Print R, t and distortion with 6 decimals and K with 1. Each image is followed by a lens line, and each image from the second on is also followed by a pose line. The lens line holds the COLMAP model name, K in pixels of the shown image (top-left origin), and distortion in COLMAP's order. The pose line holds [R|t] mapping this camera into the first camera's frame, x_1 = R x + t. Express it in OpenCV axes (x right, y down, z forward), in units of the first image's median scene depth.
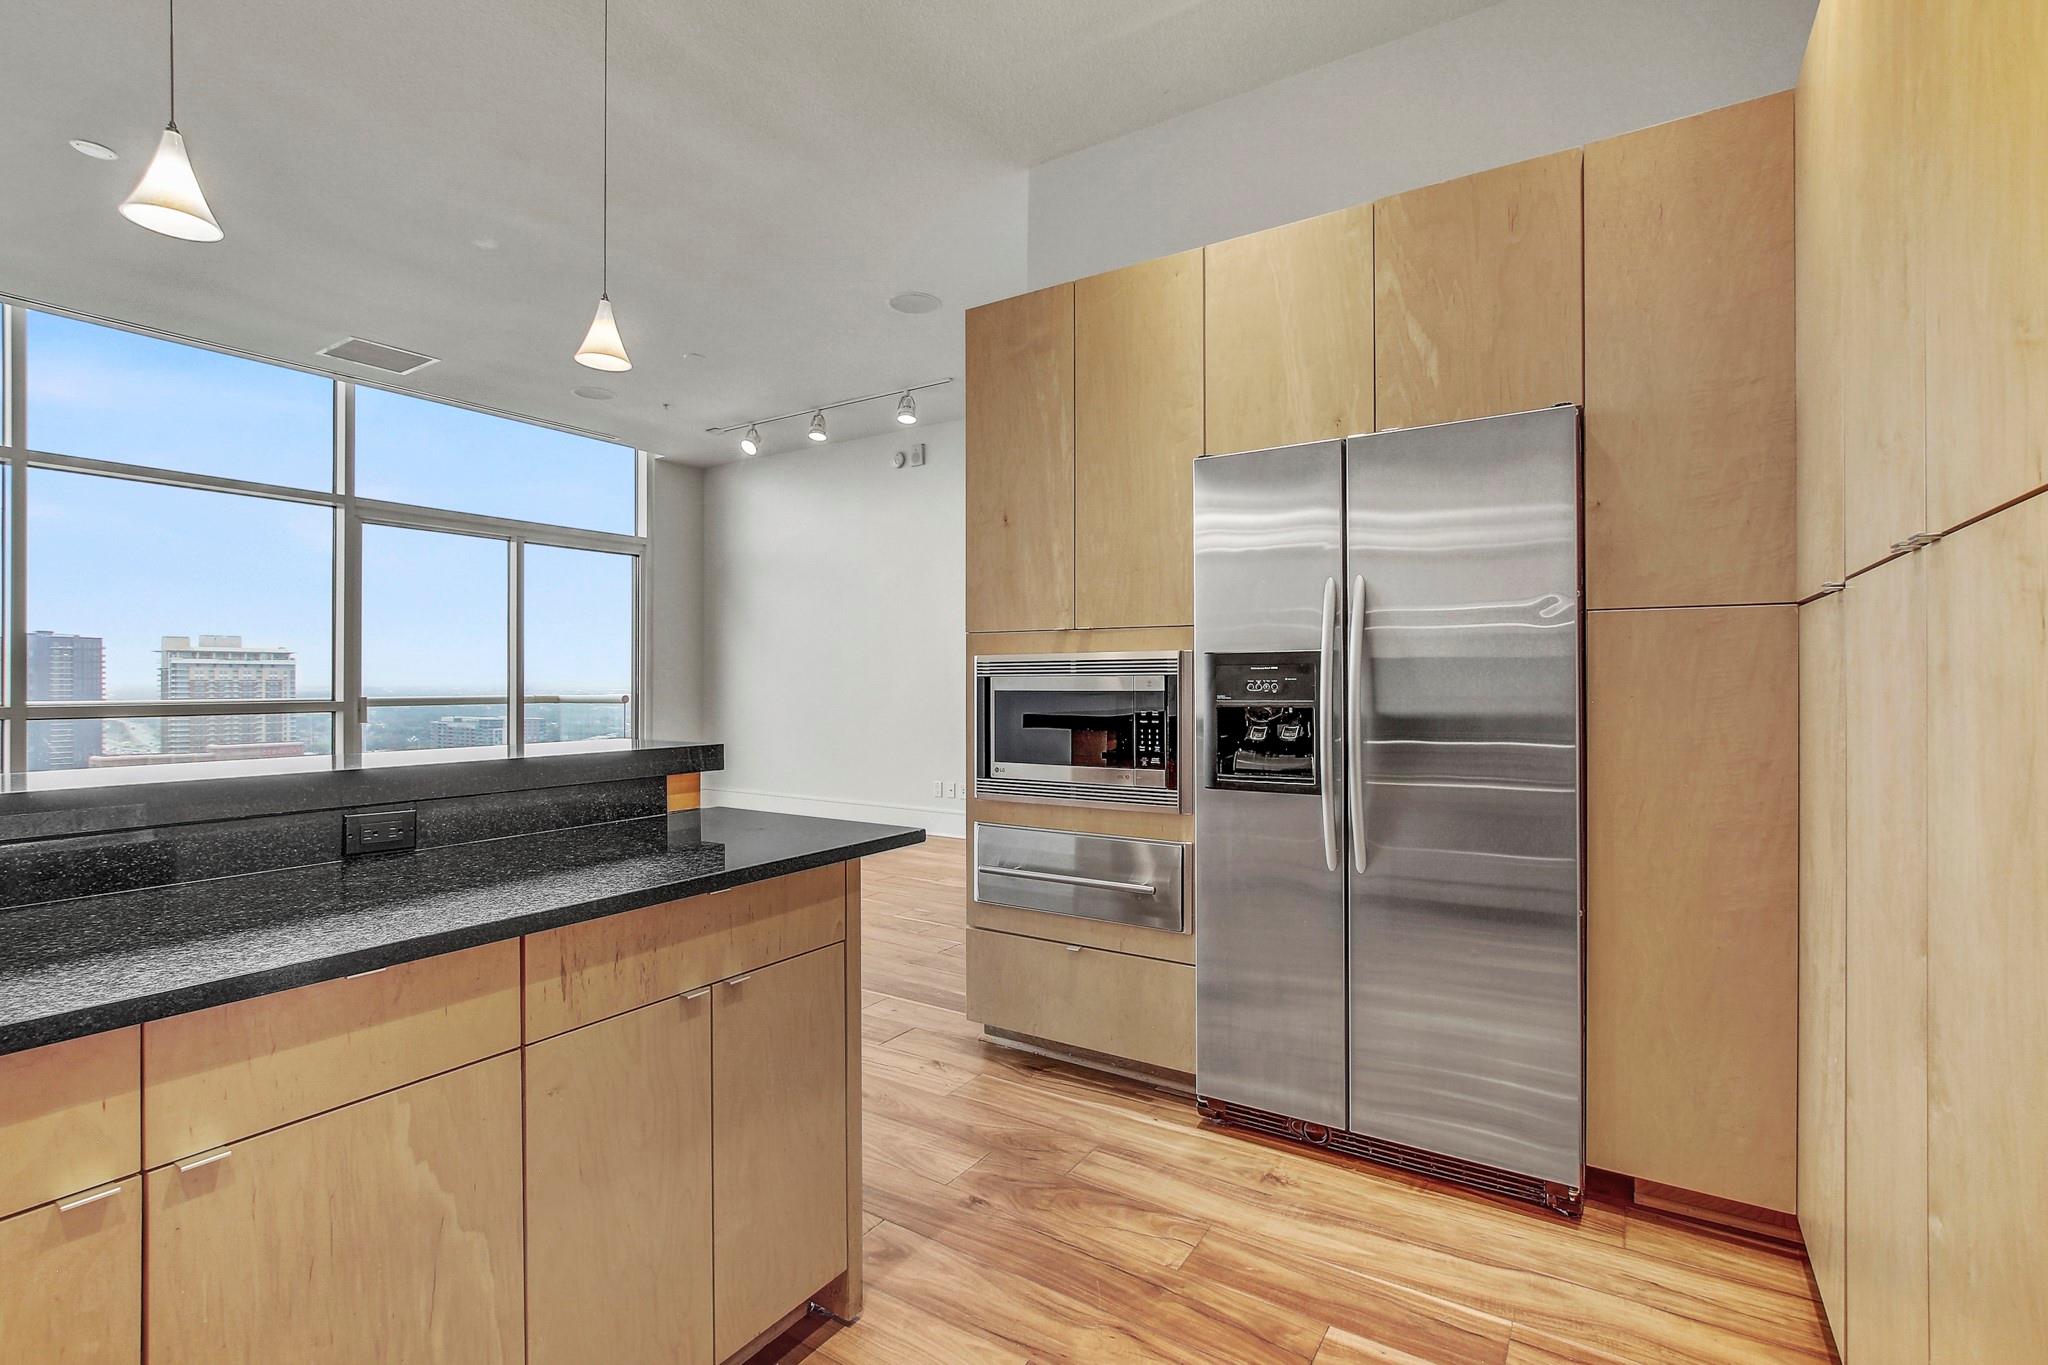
lens RADIAL K [[943.4, 0, 1034.0], [0, 943.4, 683.0], [0, 0, 1]] dist [-0.014955, 0.005139]
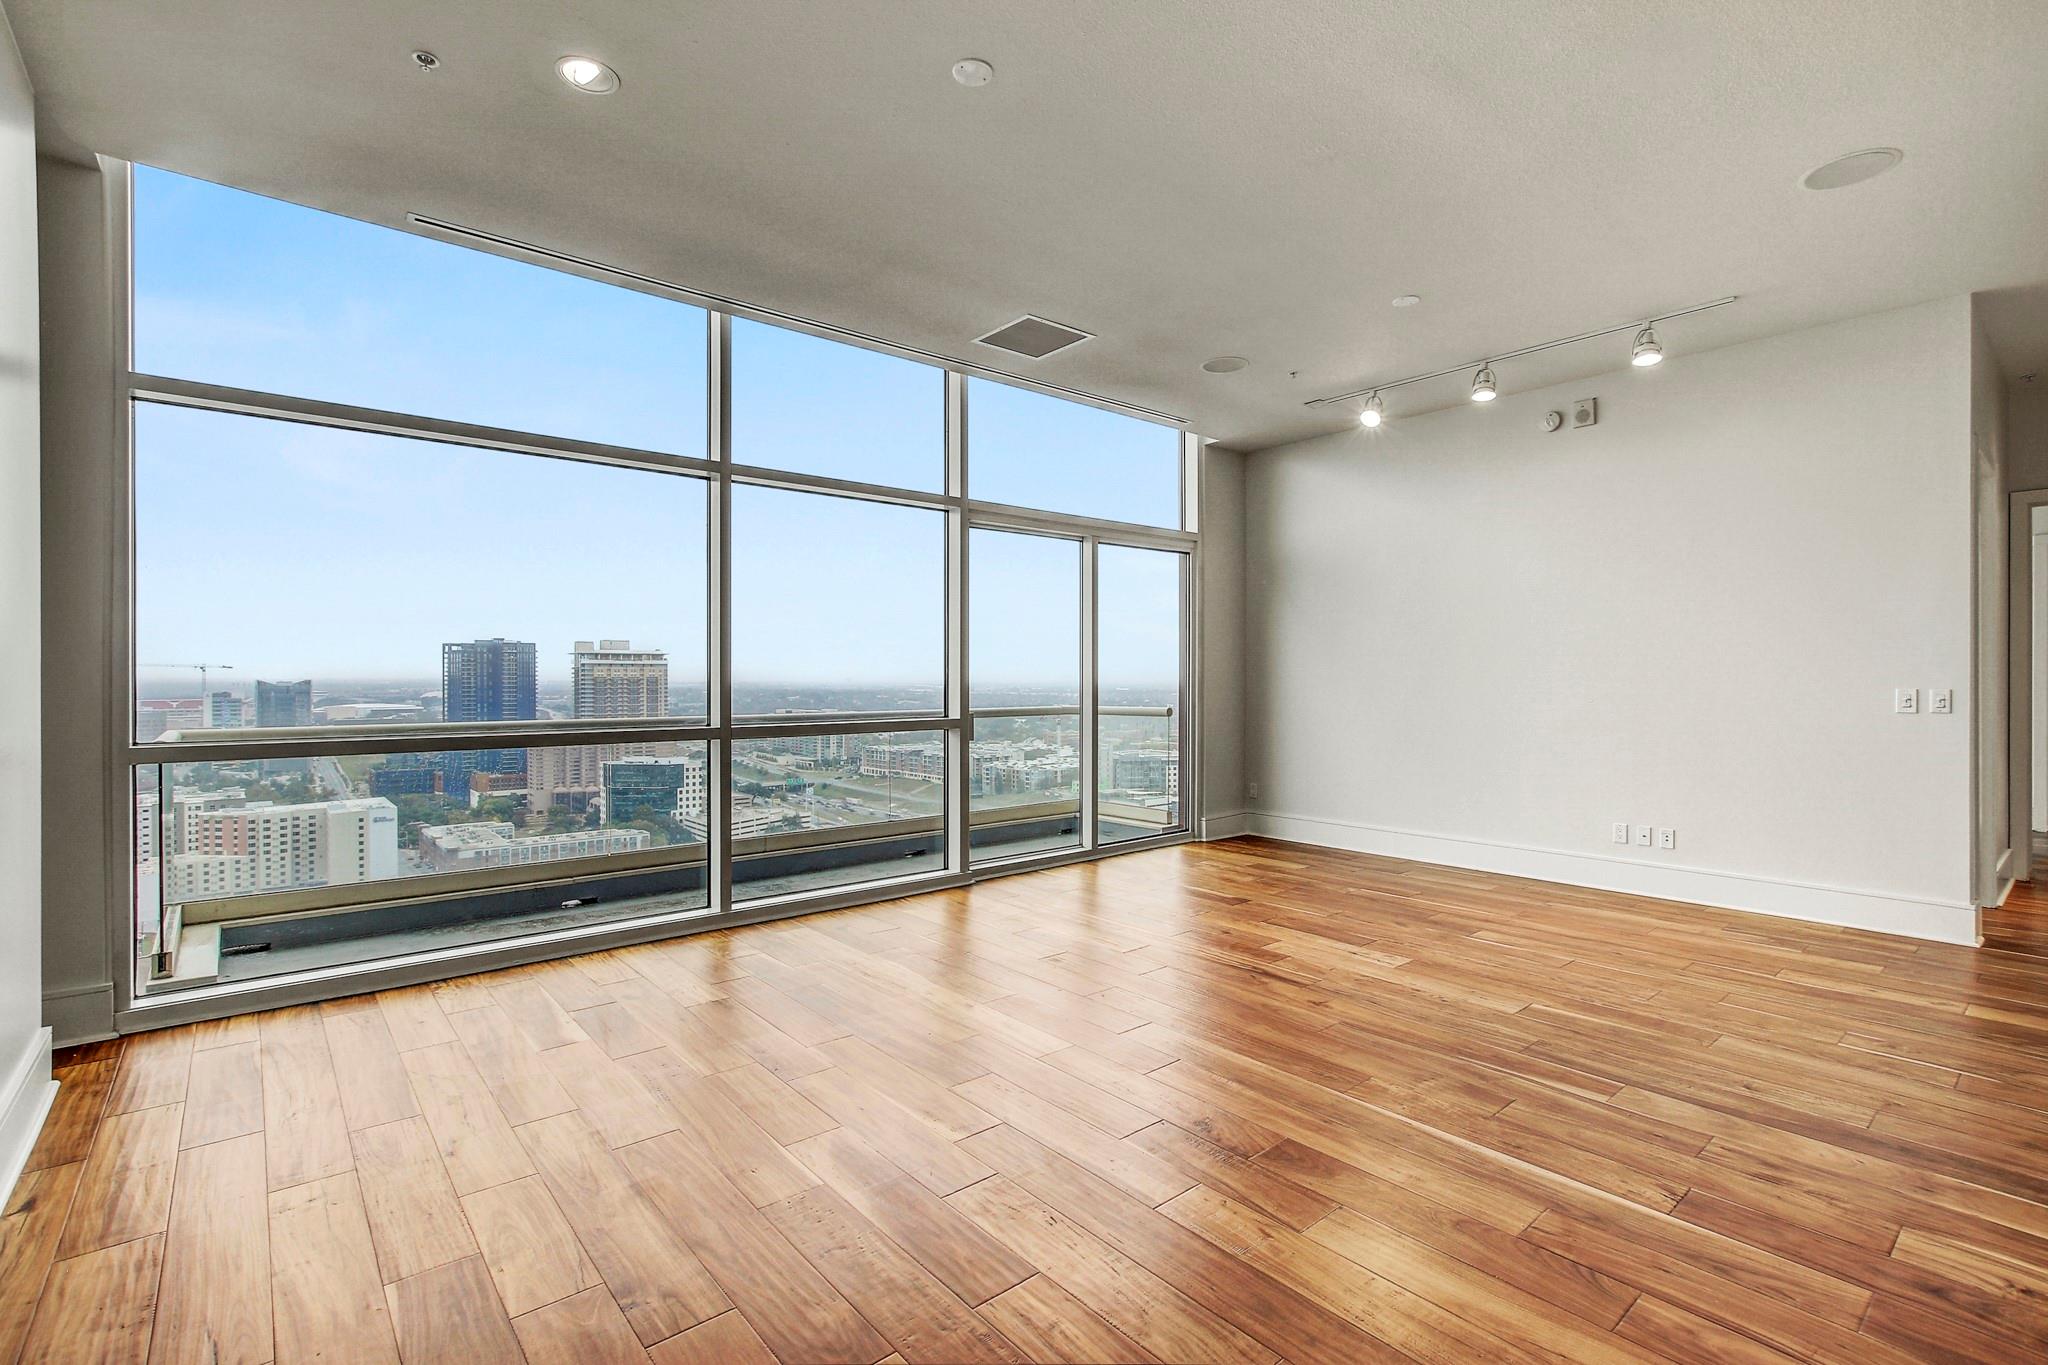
lens RADIAL K [[943.4, 0, 1026.1], [0, 943.4, 684.7], [0, 0, 1]] dist [-0.014955, 0.005139]
pose [[0.956654, 0.001450, -0.291223, -0.395825], [0.000442, 0.999979, 0.006431, -0.019855], [0.291226, -0.006281, 0.956634, 0.118385]]
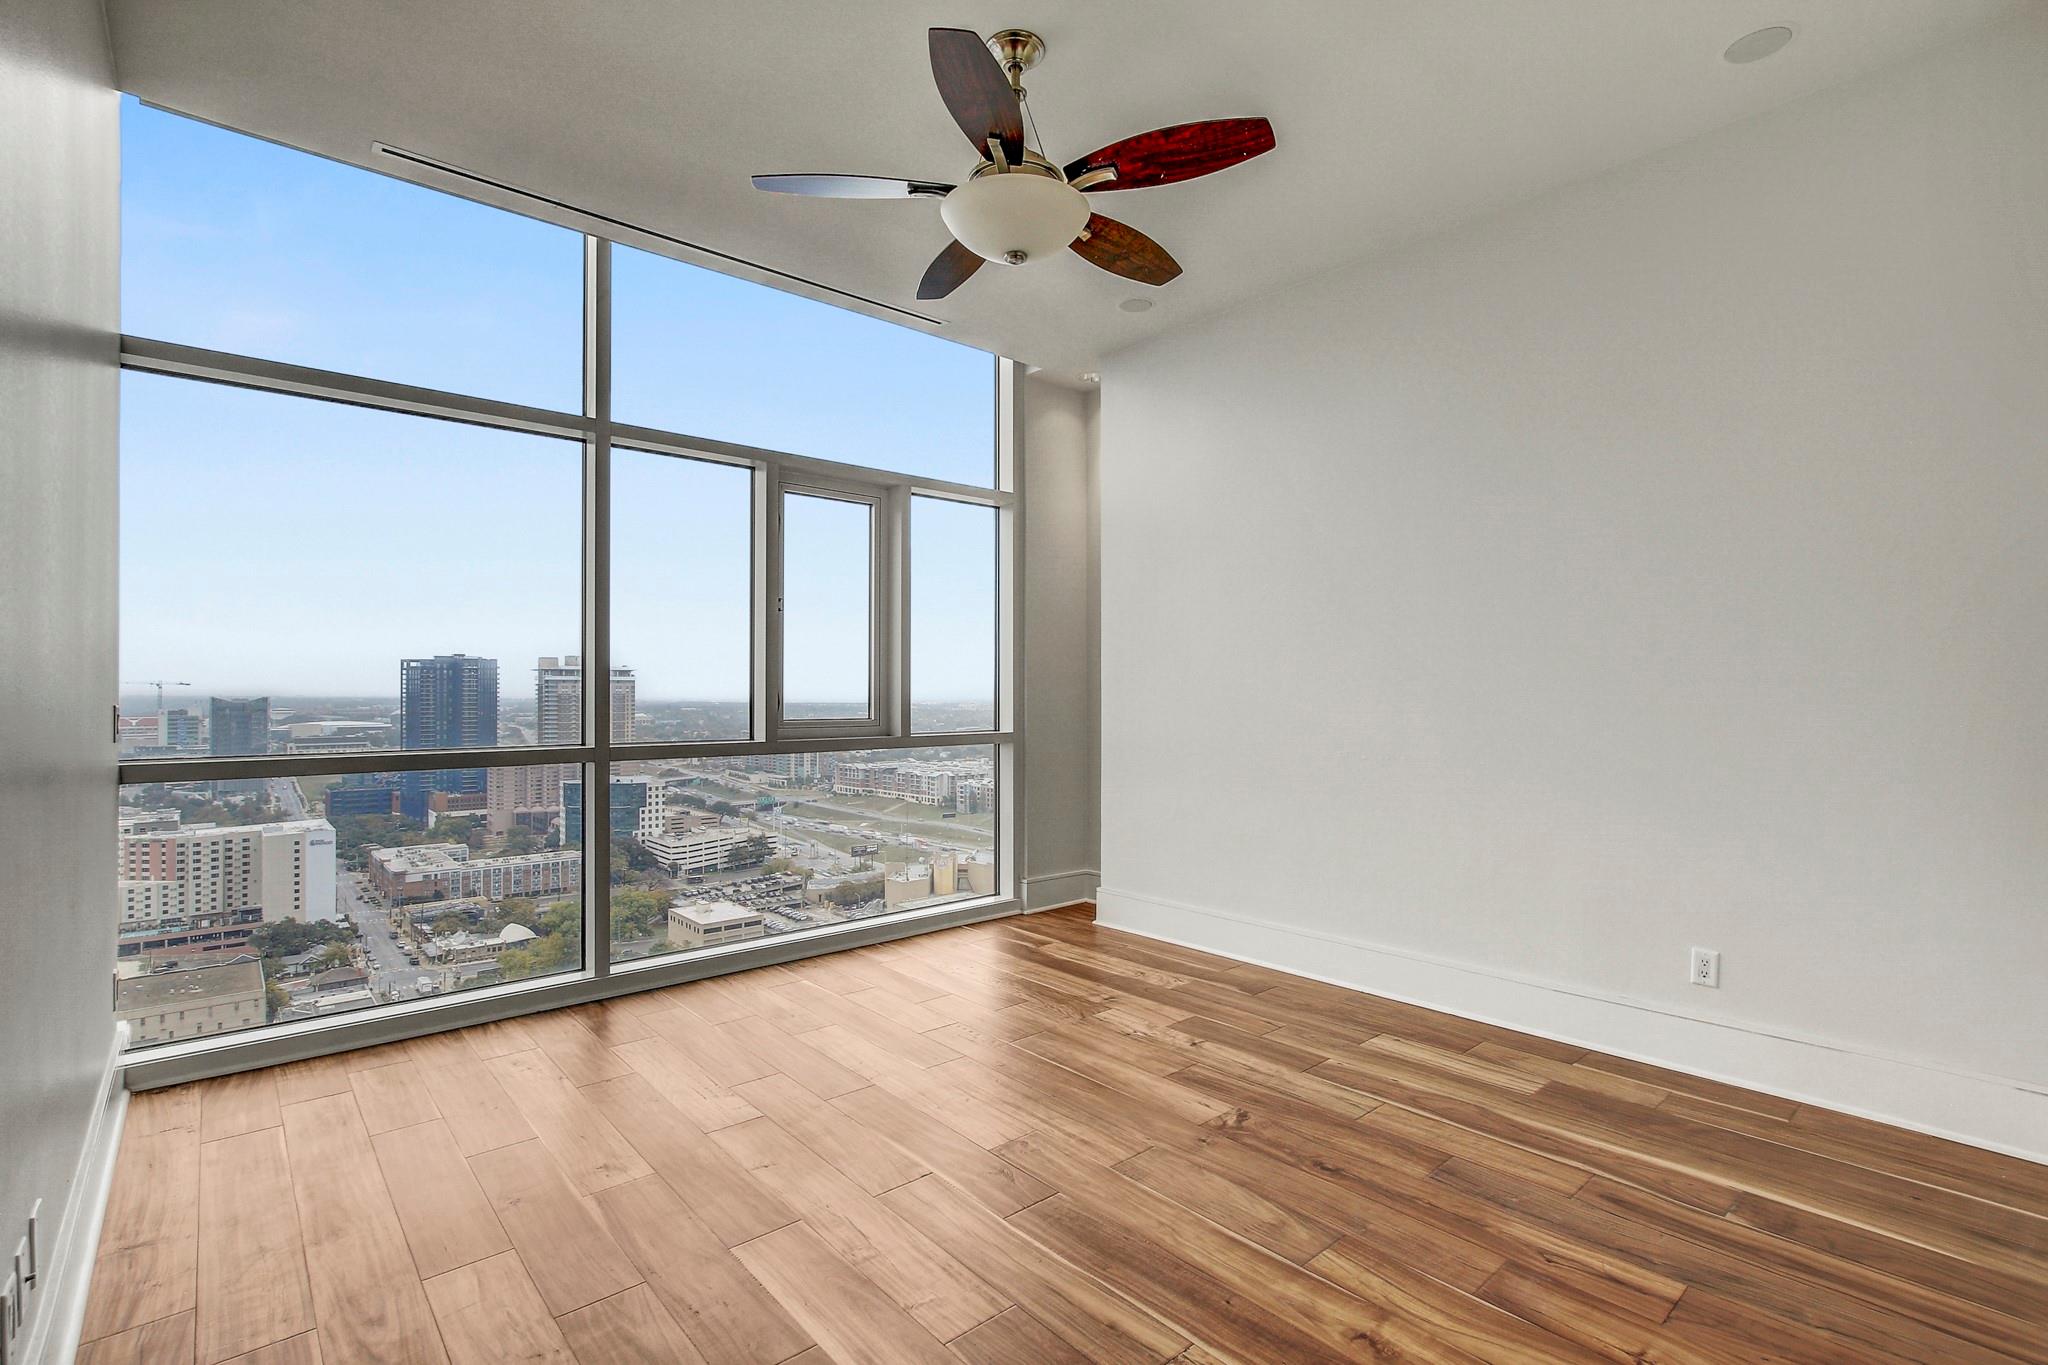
lens RADIAL K [[943.4, 0, 1034.6], [0, 943.4, 725.6], [0, 0, 1]] dist [-0.014955, 0.005139]
pose [[0.966292, 0.008831, -0.257299, -0.420012], [-0.000900, 0.999521, 0.030925, -0.014618], [0.257449, -0.029651, 0.965837, 0.257840]]
